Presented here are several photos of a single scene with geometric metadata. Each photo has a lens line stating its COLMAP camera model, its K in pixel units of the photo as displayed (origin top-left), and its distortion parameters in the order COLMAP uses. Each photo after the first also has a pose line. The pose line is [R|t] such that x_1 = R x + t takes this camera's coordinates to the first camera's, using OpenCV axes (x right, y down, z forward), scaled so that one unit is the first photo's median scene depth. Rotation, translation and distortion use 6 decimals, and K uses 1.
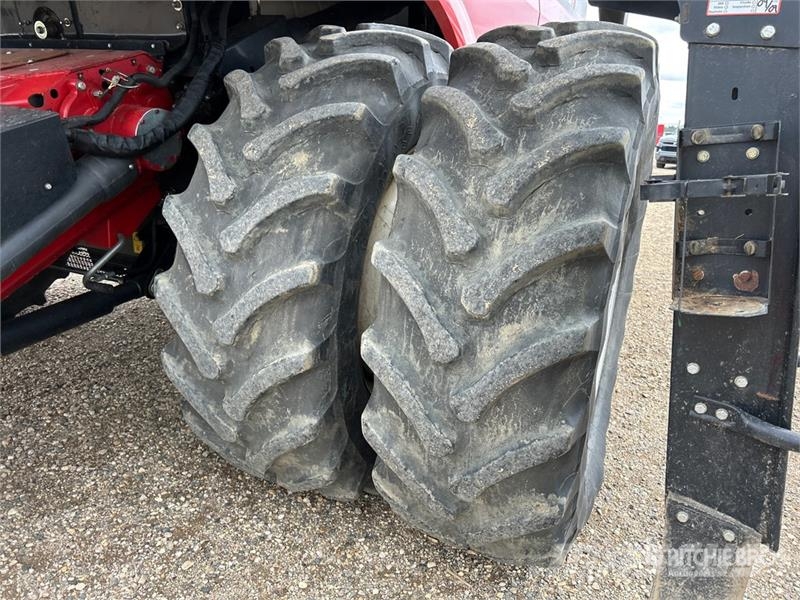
lens RADIAL K [[599.6, 0, 397.6], [0, 599.6, 297.1], [0, 0, 1]] dist [0.041899, -0.051130]
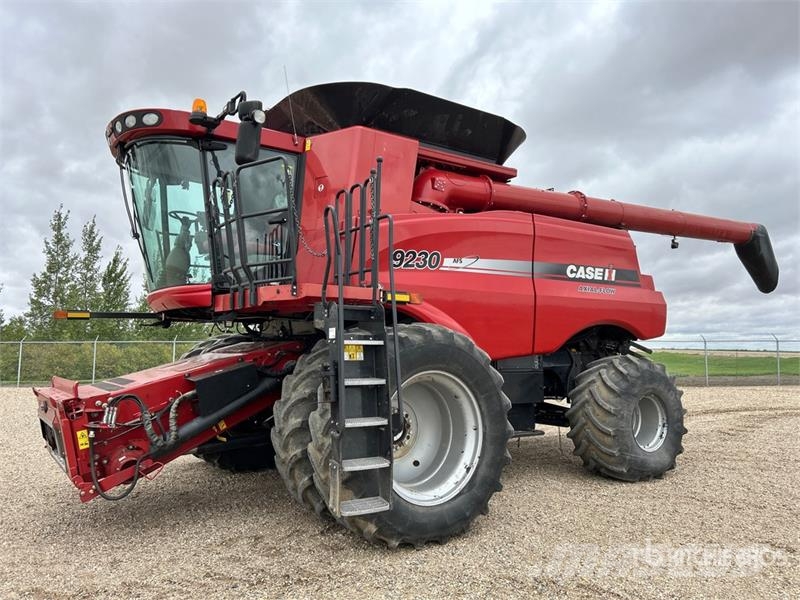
lens RADIAL K [[599.6, 0, 397.6], [0, 599.6, 297.1], [0, 0, 1]] dist [0.041899, -0.051130]
pose [[0.863353, -0.093544, -0.495853, 1.169994], [-0.109962, 0.924171, -0.365809, 0.312281], [0.492472, 0.370347, 0.787600, -0.871252]]
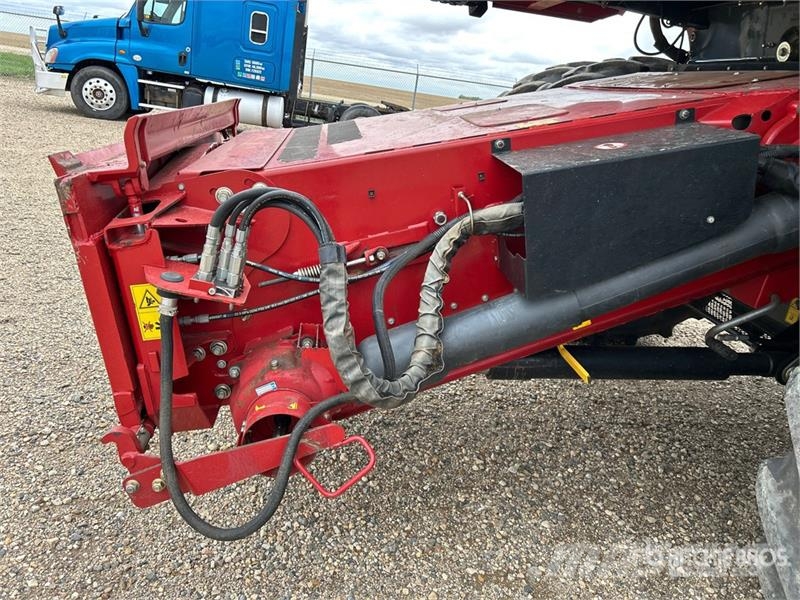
lens RADIAL K [[599.6, 0, 397.6], [0, 599.6, 297.1], [0, 0, 1]] dist [0.041899, -0.051130]
pose [[0.504898, 0.296097, -0.810805, -0.059416], [-0.350008, 0.928866, 0.121258, -0.022918], [0.789033, 0.222565, 0.572619, 0.139110]]
